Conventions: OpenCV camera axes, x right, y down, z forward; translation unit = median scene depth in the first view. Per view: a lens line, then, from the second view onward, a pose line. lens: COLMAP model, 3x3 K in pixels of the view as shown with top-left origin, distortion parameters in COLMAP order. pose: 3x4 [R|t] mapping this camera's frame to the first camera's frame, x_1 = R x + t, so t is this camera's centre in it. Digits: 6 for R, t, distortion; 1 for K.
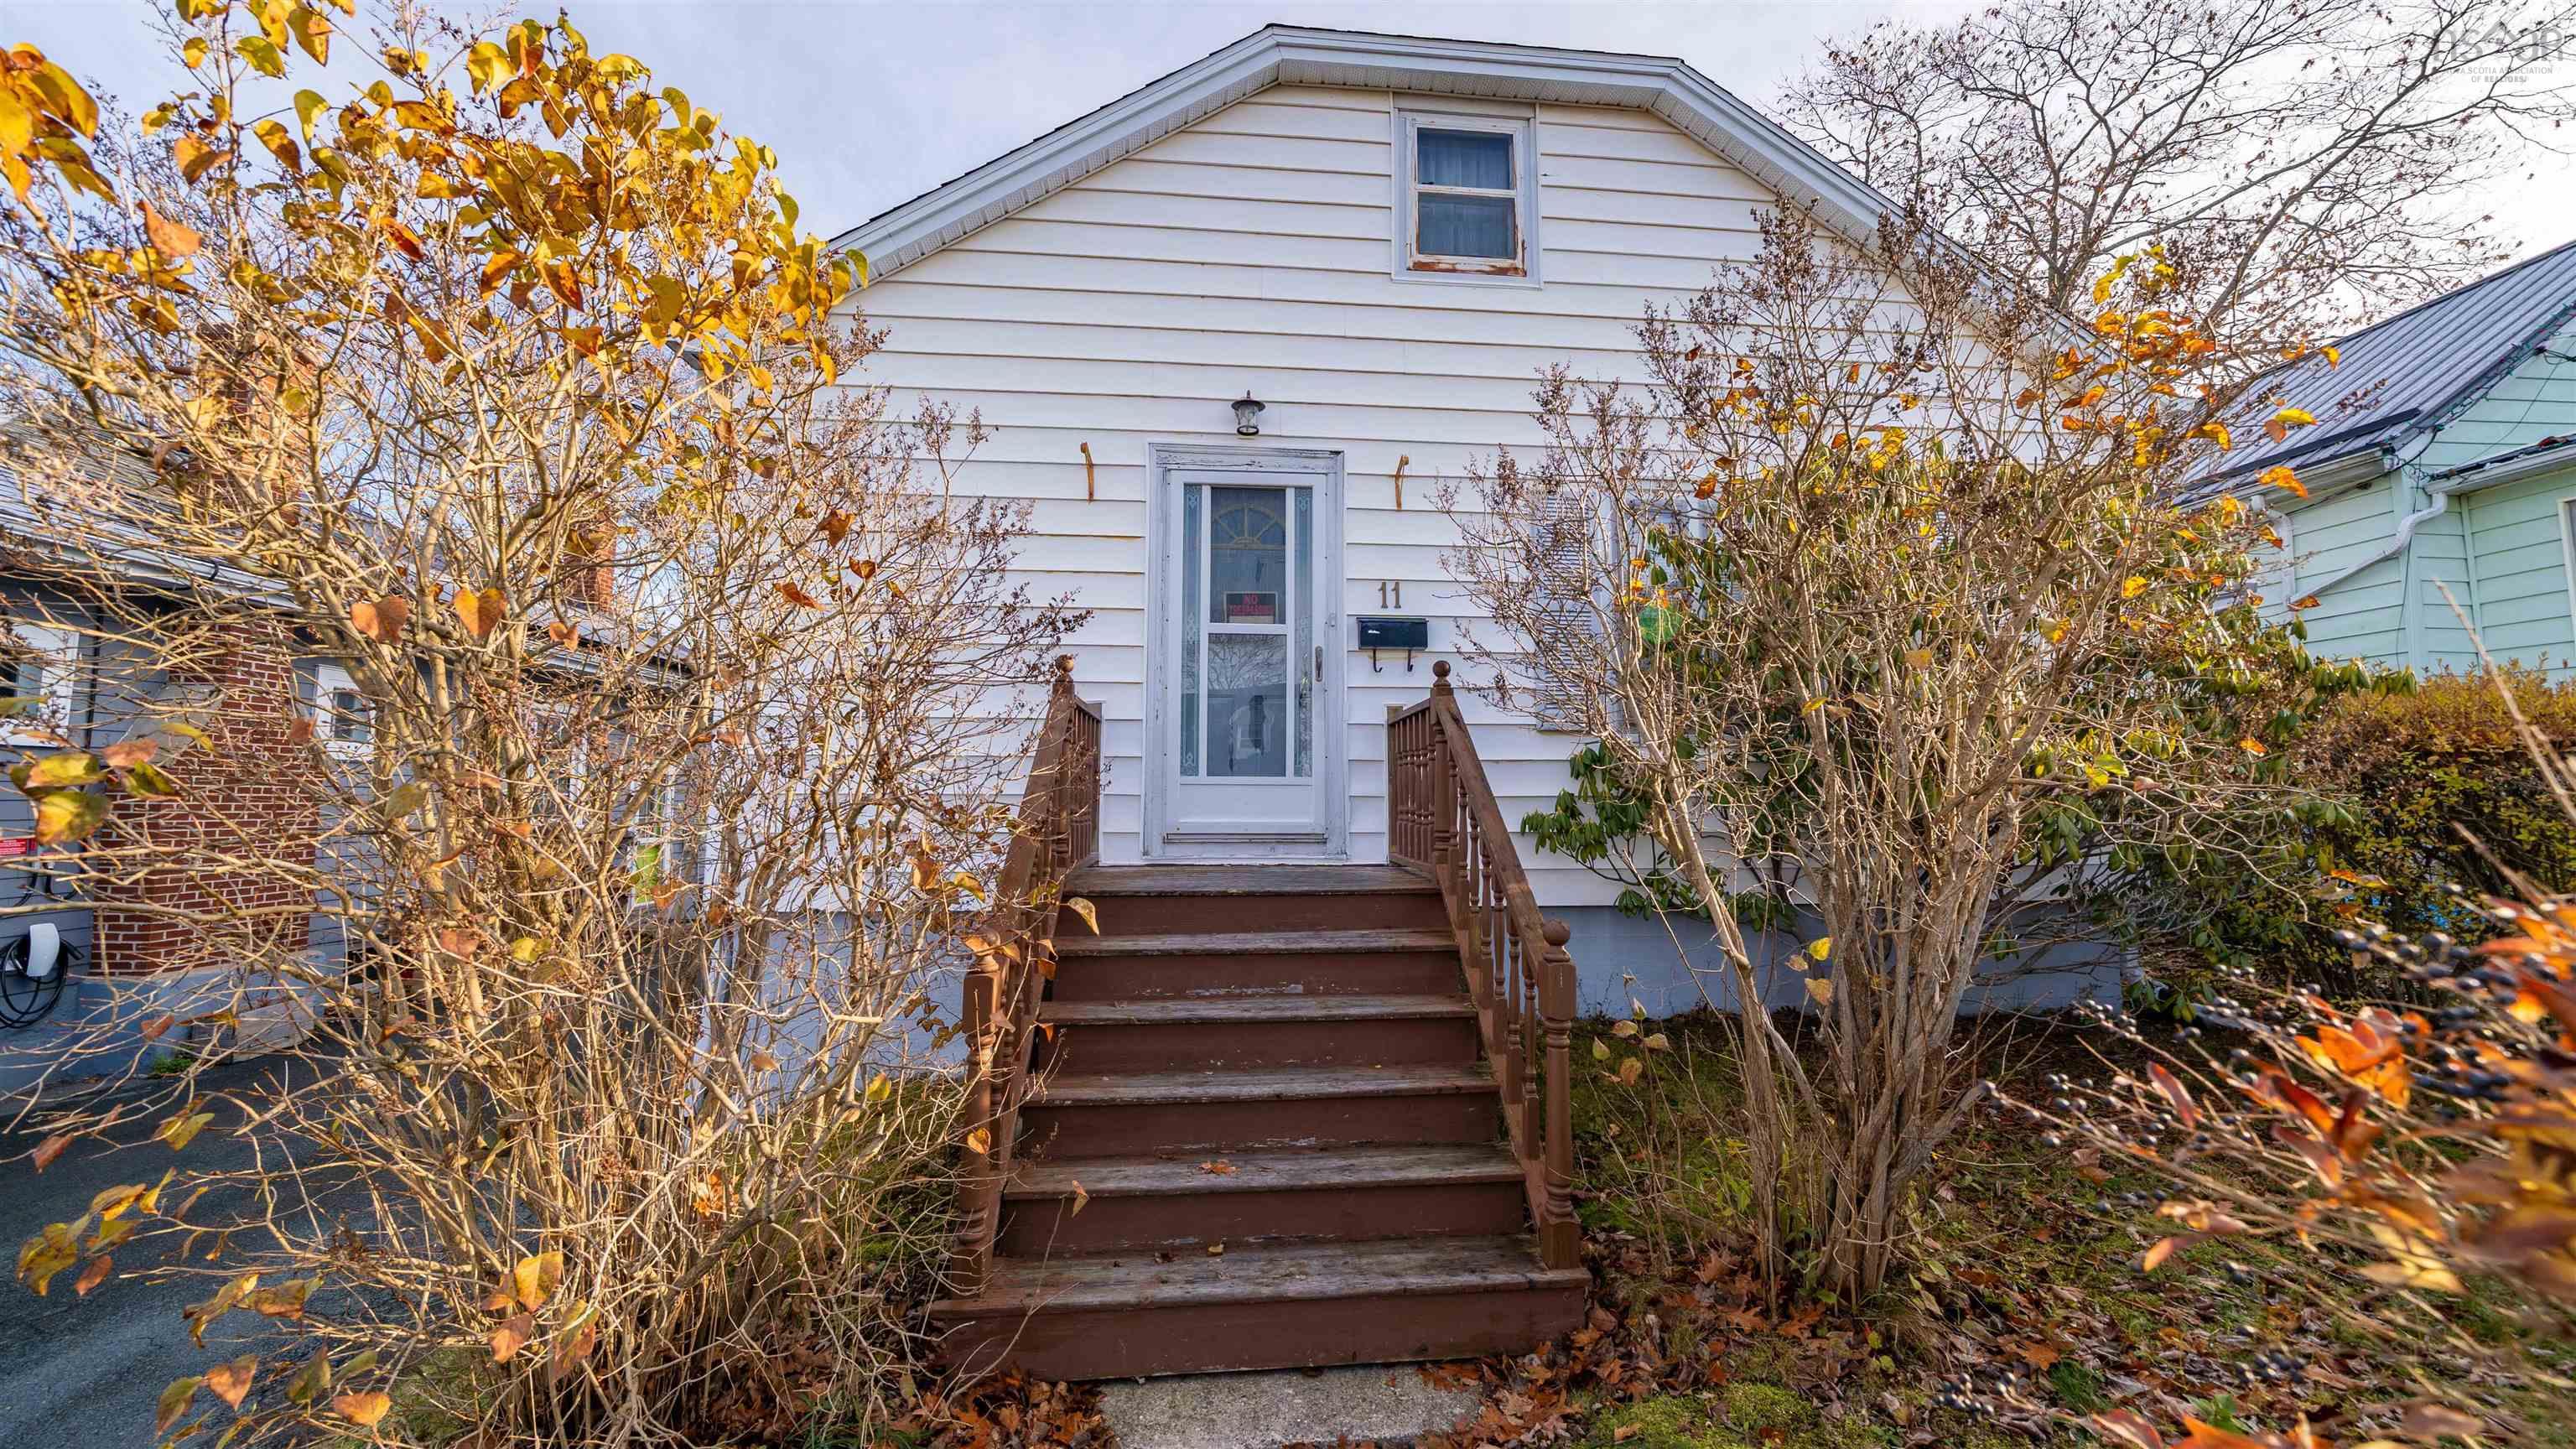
lens RADIAL K [[1012.4, 0, 1289.5], [0, 1012.4, 711.4], [0, 0, 1]] dist [-0.001277, -0.000018]
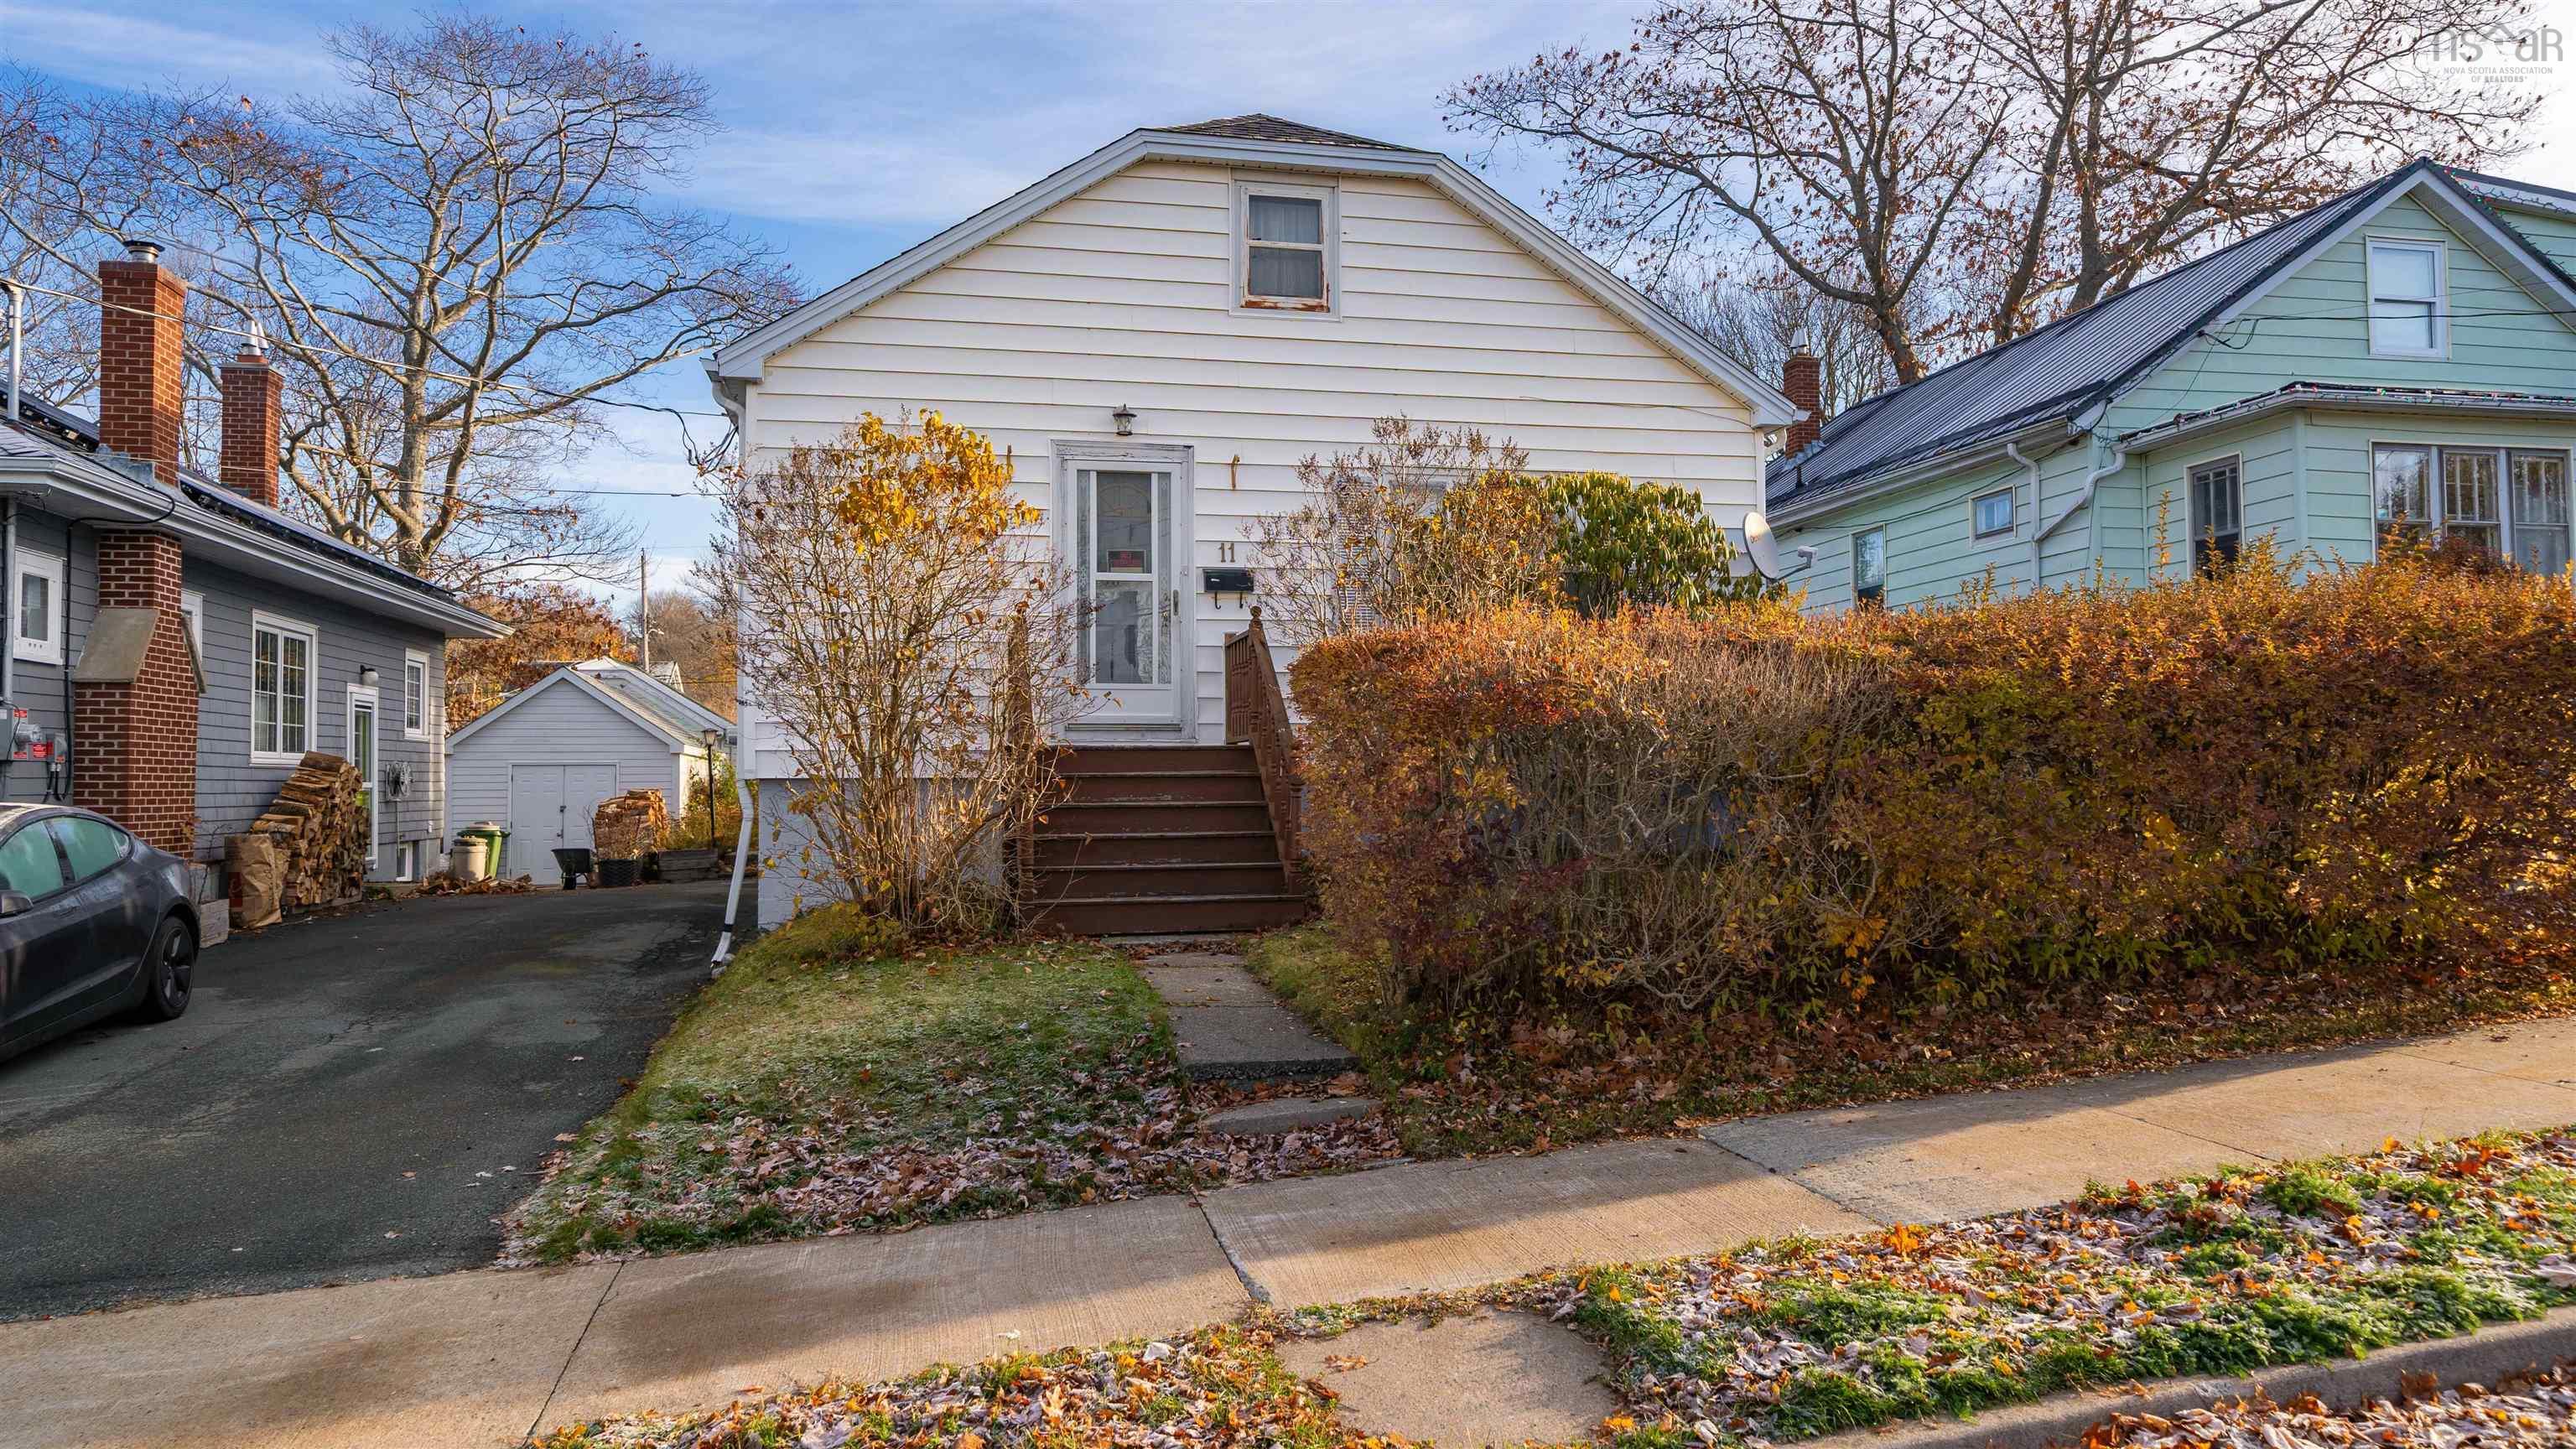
lens RADIAL K [[1636.1, 0, 1288.4], [0, 1636.1, 714.7], [0, 0, 1]] dist [-0.001474, 0.000057]
pose [[0.993974, -0.003988, 0.109546, -0.062809], [-0.001455, 0.998770, 0.049568, -0.004544], [-0.109609, -0.049428, 0.992745, -1.230533]]
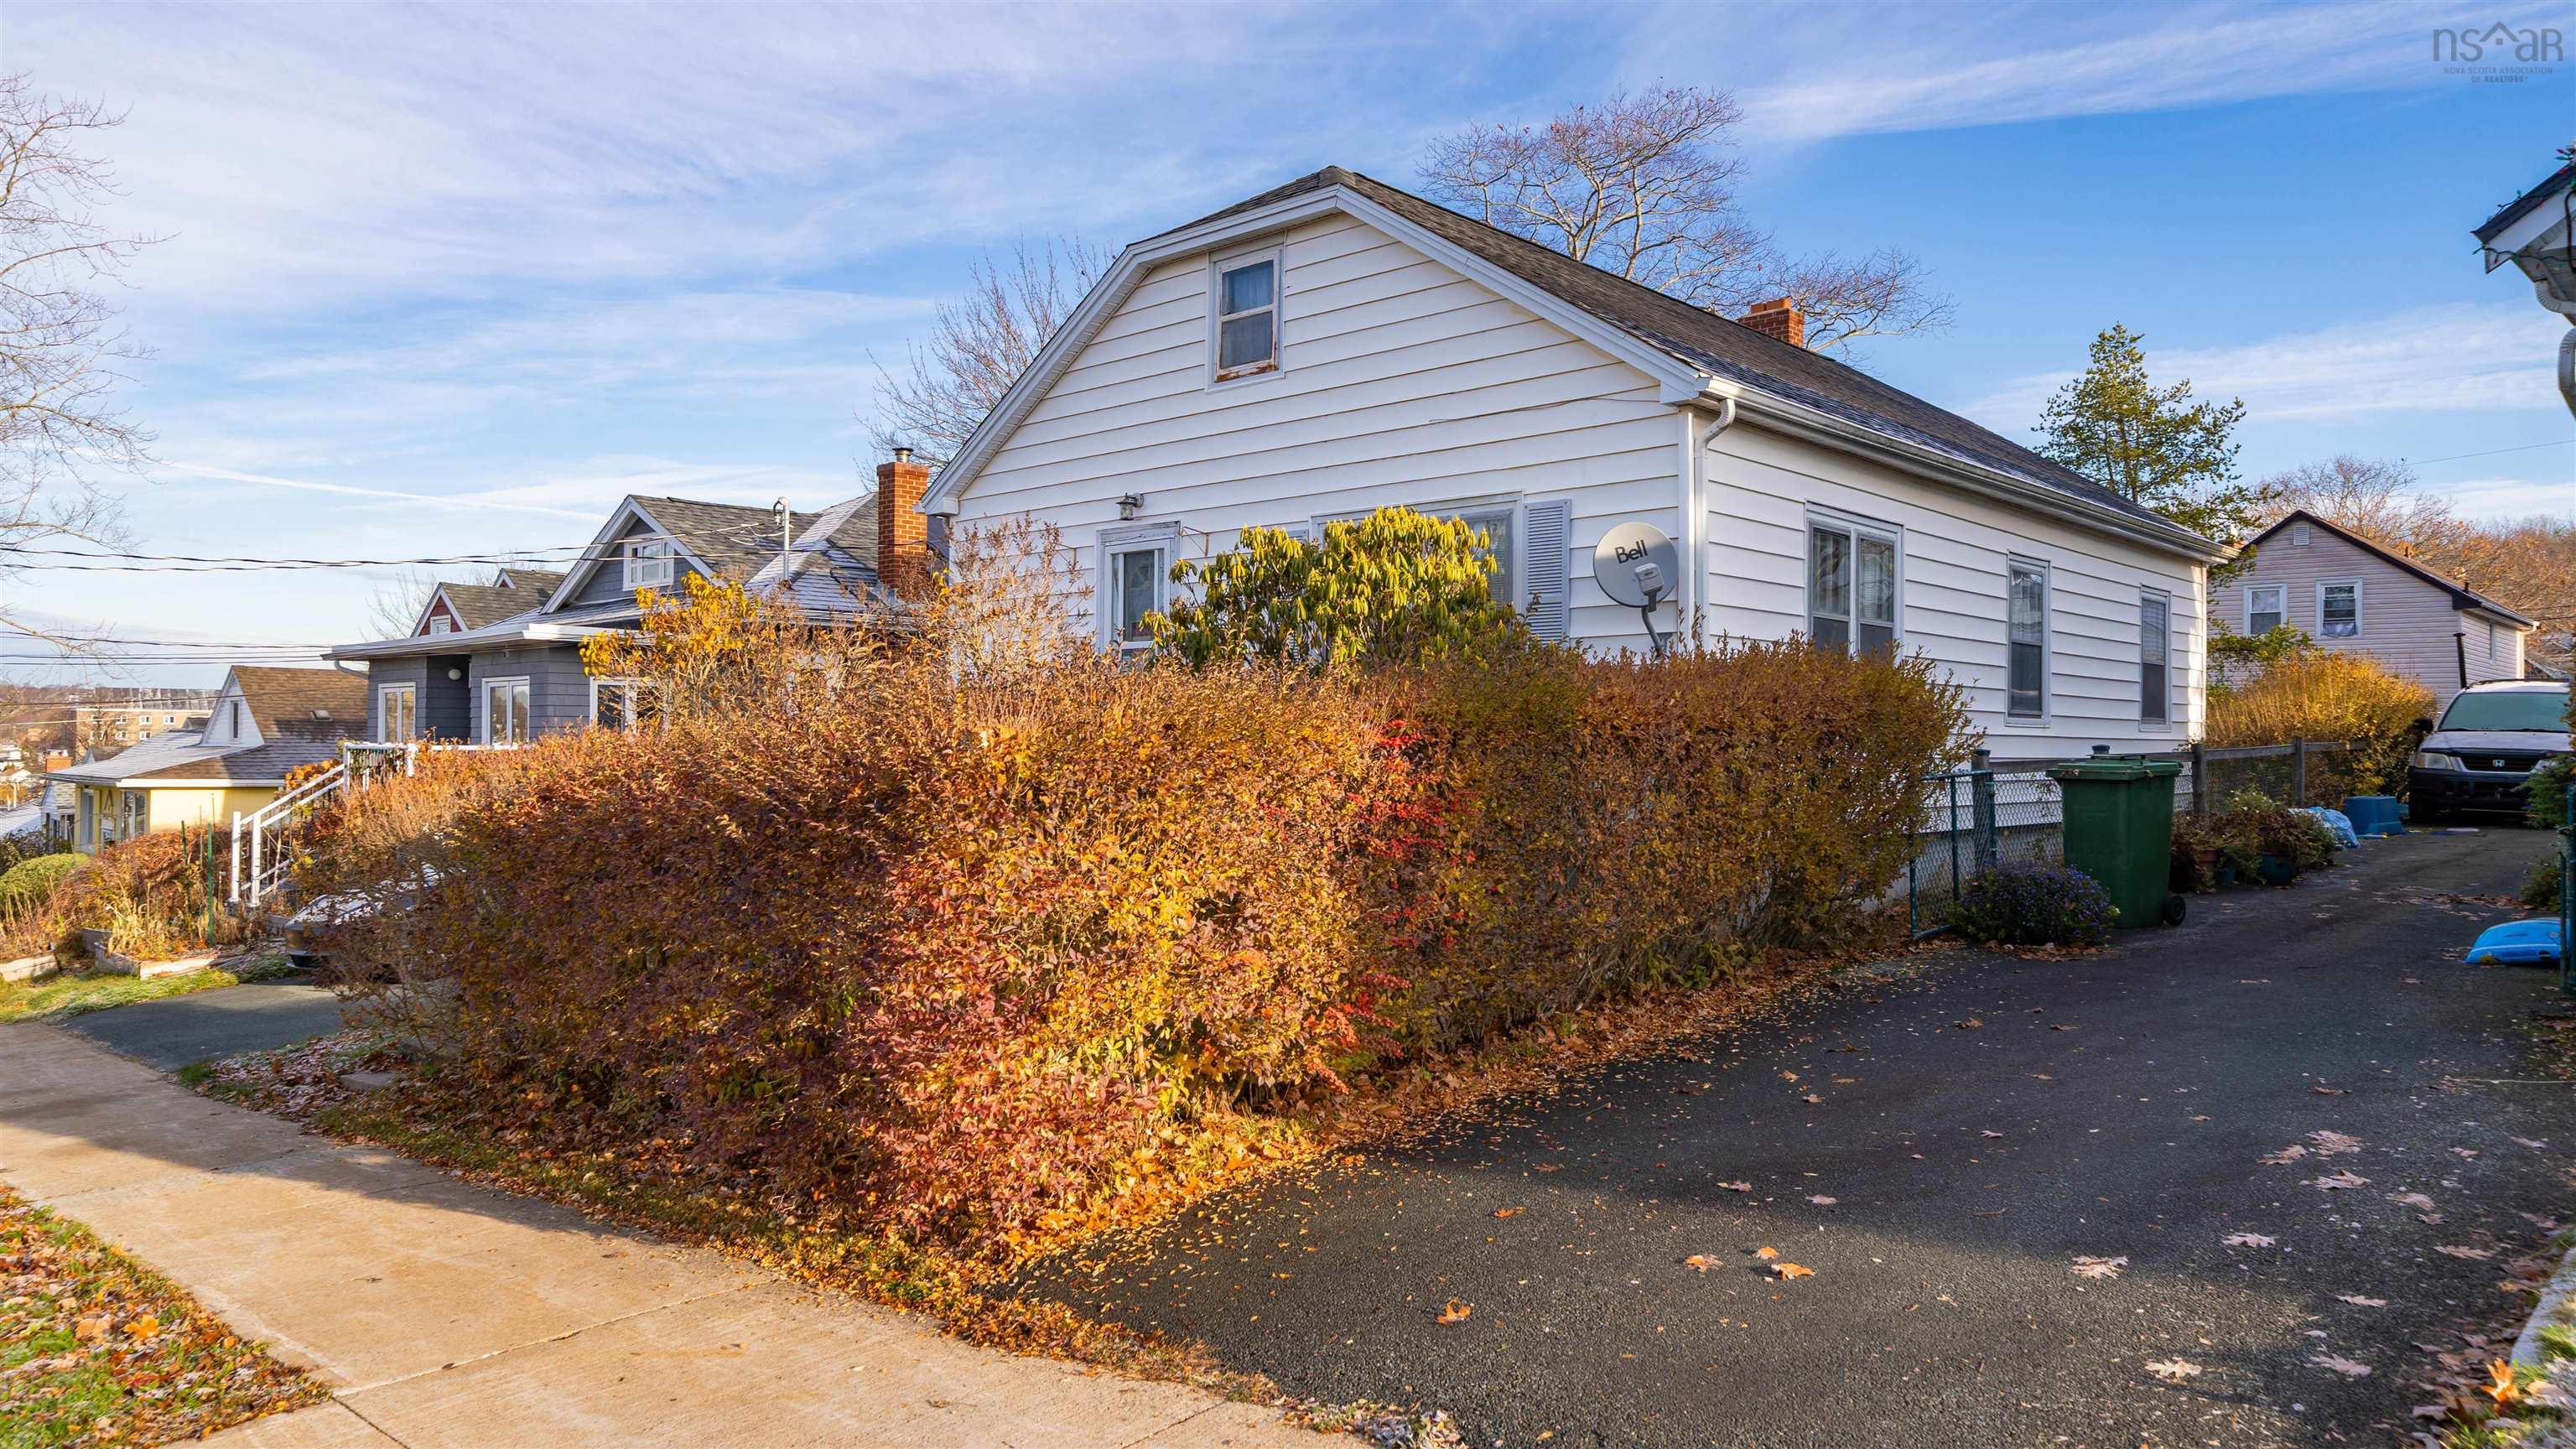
lens RADIAL K [[1636.1, 0, 1289.1], [0, 1636.1, 732.4], [0, 0, 1]] dist [-0.001474, 0.000057]
pose [[0.664651, -0.003940, -0.747144, 1.973651], [0.068061, 0.996148, 0.055293, -0.069415], [0.744048, -0.087601, 0.662359, -0.507198]]
